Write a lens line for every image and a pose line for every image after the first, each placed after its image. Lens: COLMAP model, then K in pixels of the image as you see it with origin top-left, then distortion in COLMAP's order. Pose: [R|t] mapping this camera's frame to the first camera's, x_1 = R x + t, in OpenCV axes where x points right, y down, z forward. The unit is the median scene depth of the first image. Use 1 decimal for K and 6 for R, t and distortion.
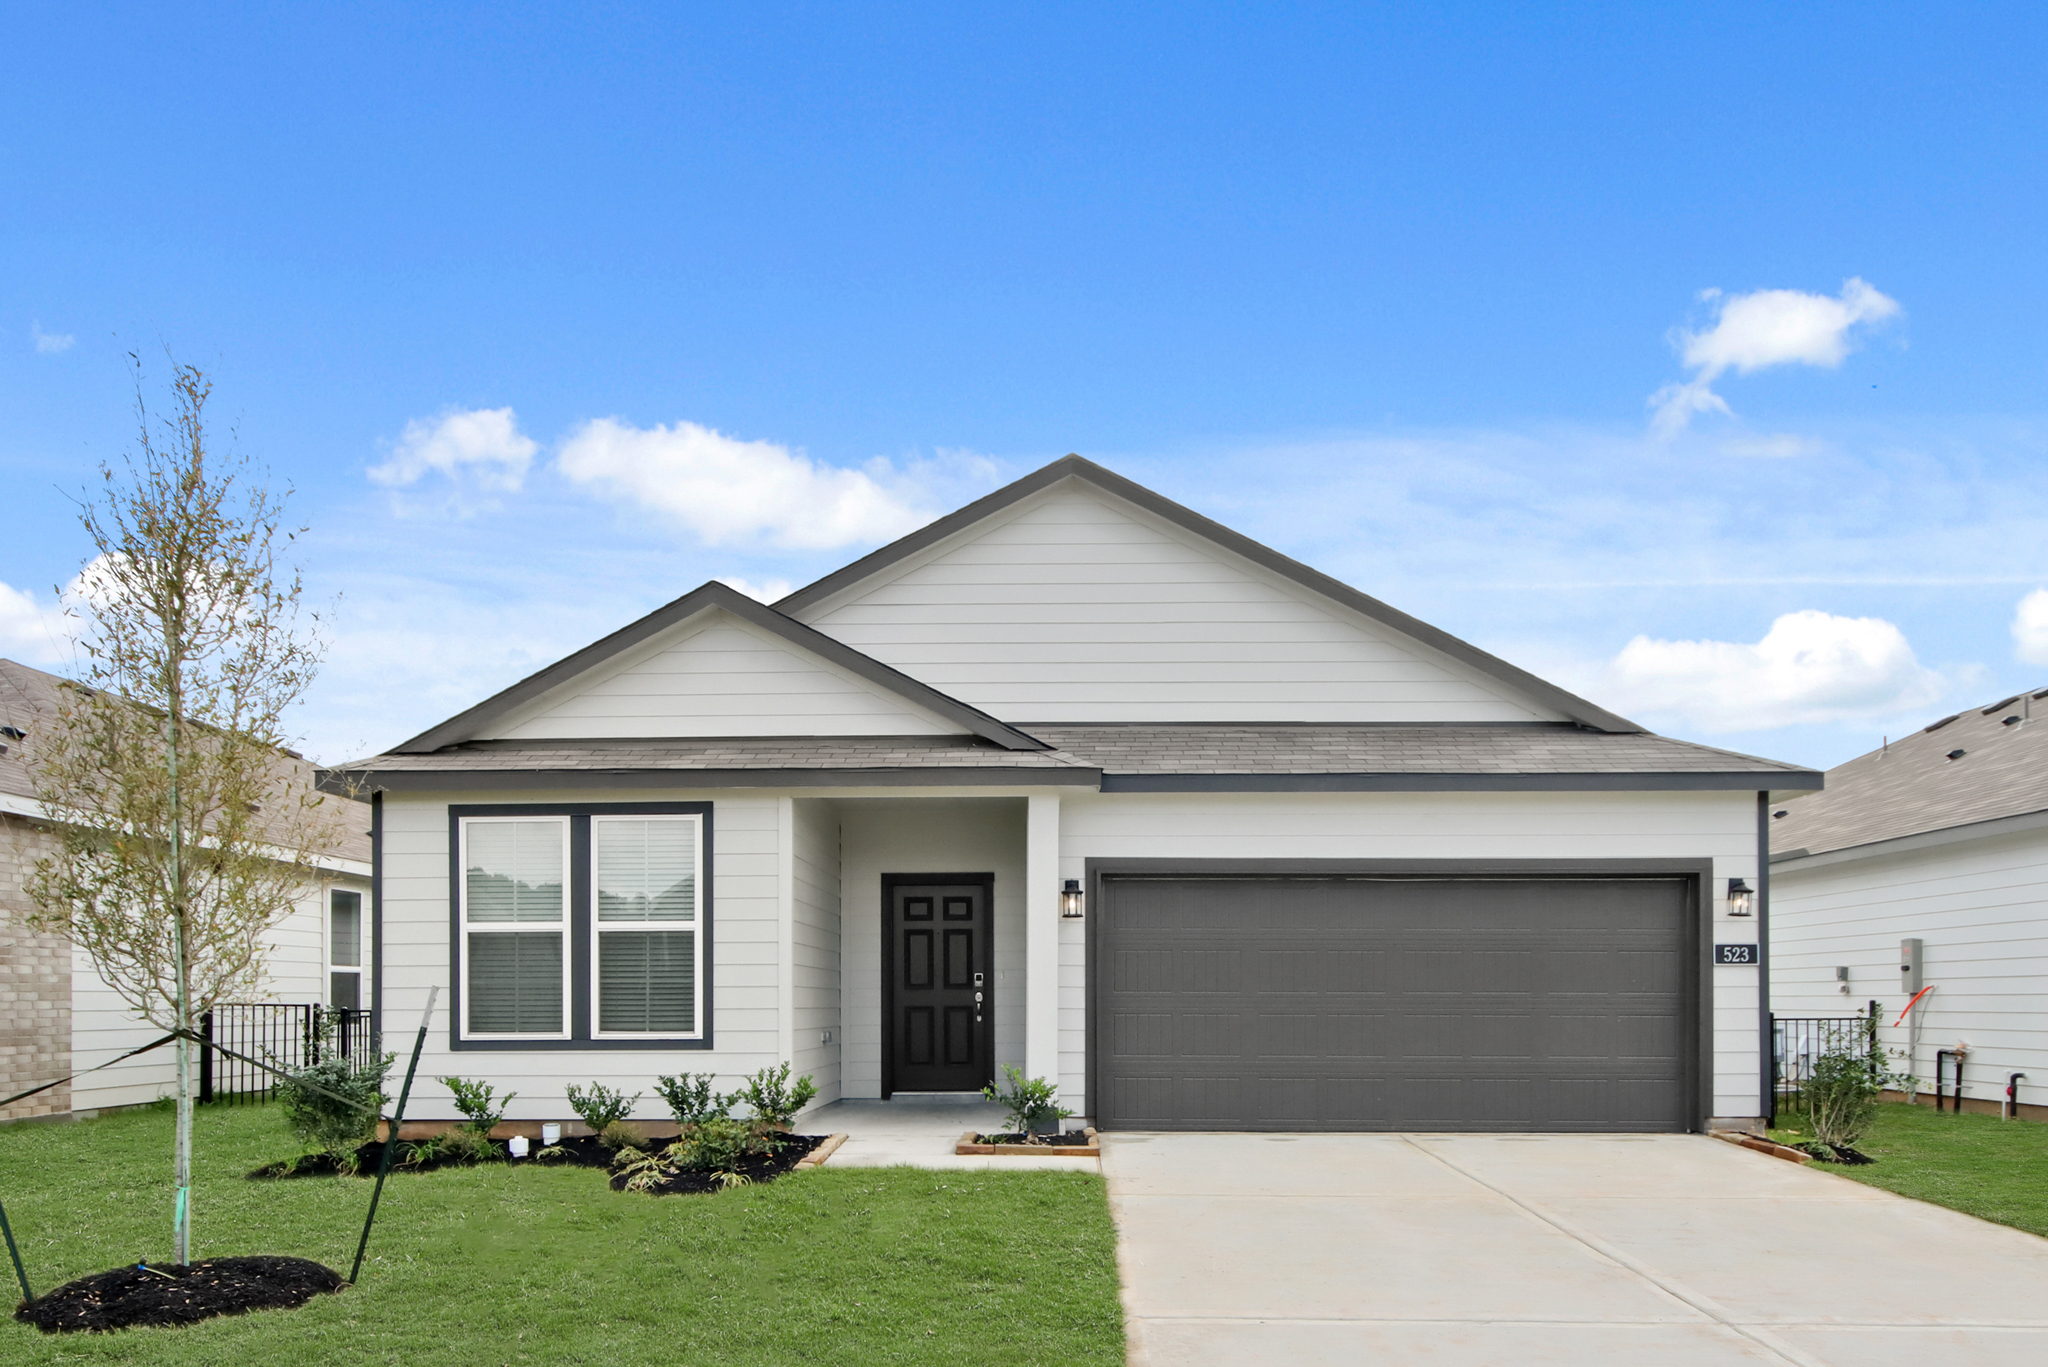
lens RADIAL K [[1159.8, 0, 1023.8], [0, 1159.8, 827.9], [0, 0, 1]] dist [-0.001127, 0.000581]
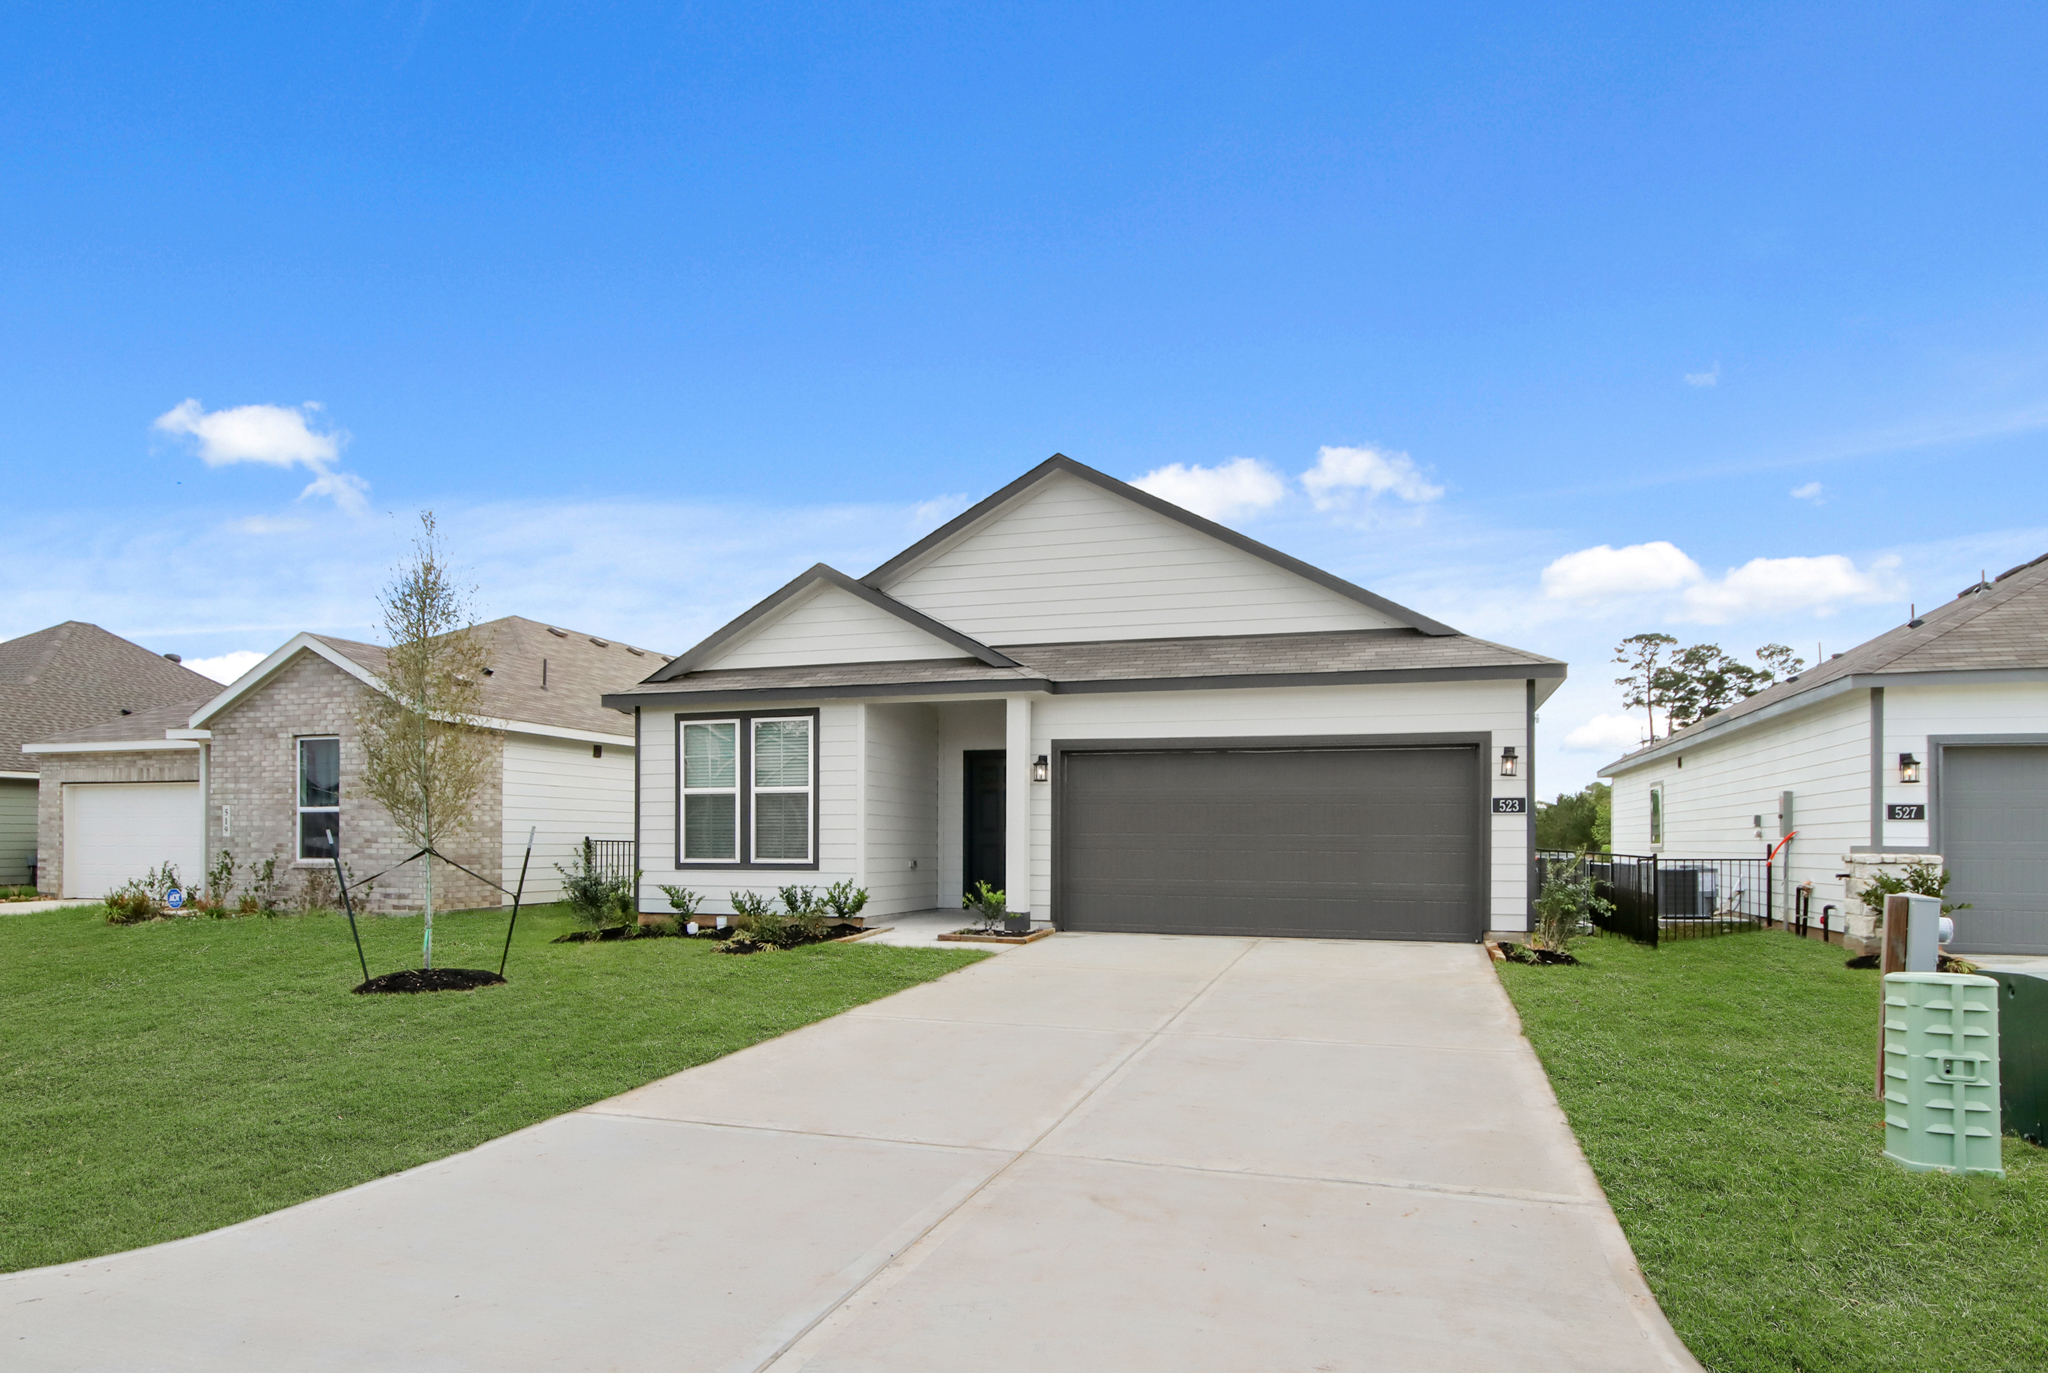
lens RADIAL K [[941.9, 0, 1020.0], [0, 941.9, 683.6], [0, 0, 1]] dist [0.000896, -0.000558]
pose [[0.968542, -0.035716, -0.246274, 0.305355], [0.030671, 0.999234, -0.024295, -0.016575], [0.246953, 0.015977, 0.968896, -0.141930]]
